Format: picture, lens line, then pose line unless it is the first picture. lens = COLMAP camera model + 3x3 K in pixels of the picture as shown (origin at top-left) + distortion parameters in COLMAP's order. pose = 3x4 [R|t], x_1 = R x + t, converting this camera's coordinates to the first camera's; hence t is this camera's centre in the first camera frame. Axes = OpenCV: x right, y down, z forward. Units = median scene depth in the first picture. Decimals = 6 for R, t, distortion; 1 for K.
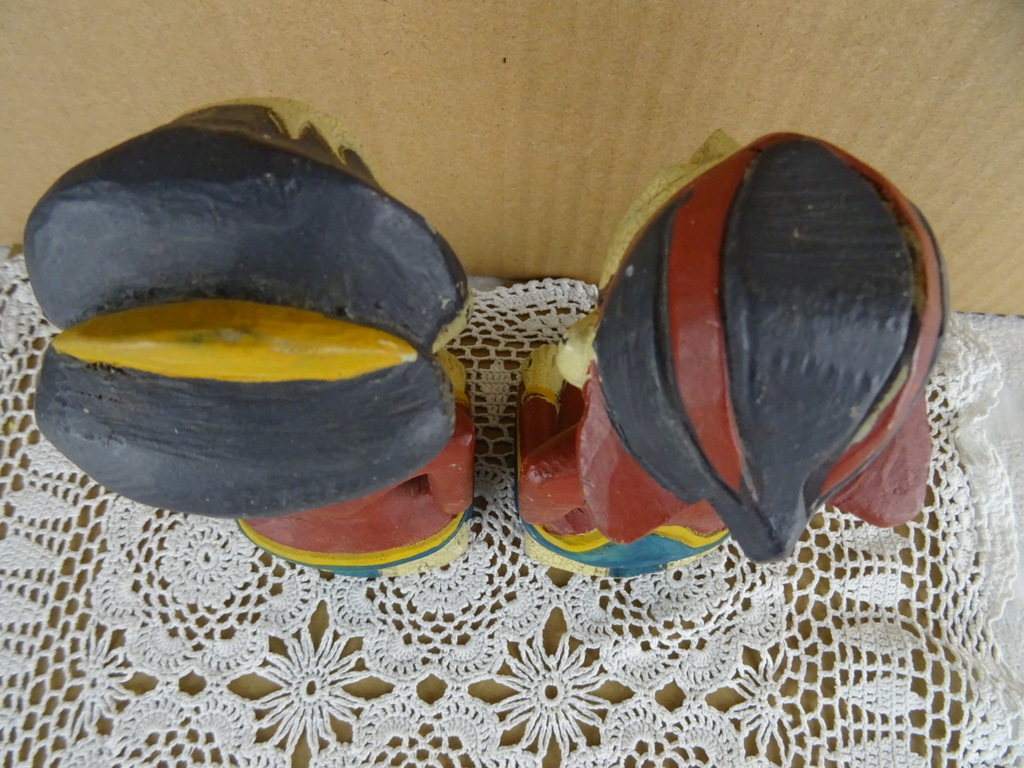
lens RADIAL K [[725.4, 0, 514.7], [0, 725.4, 384.8], [0, 0, 1]] dist [0.015735, -0.021003]
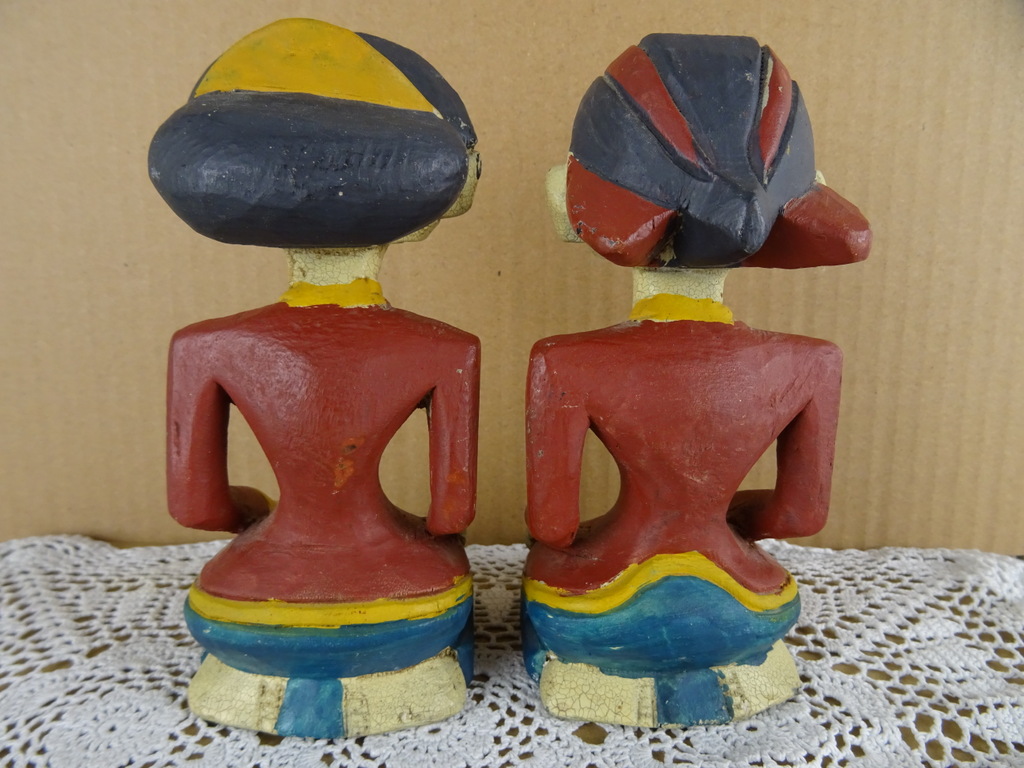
lens RADIAL K [[730.2, 0, 516.4], [0, 730.2, 384.7], [0, 0, 1]] dist [0.021079, -0.020343]
pose [[0.998876, -0.032320, 0.034675, -0.027779], [0.046757, 0.551526, -0.832846, 0.677937], [0.007793, 0.833531, 0.552418, 0.299439]]
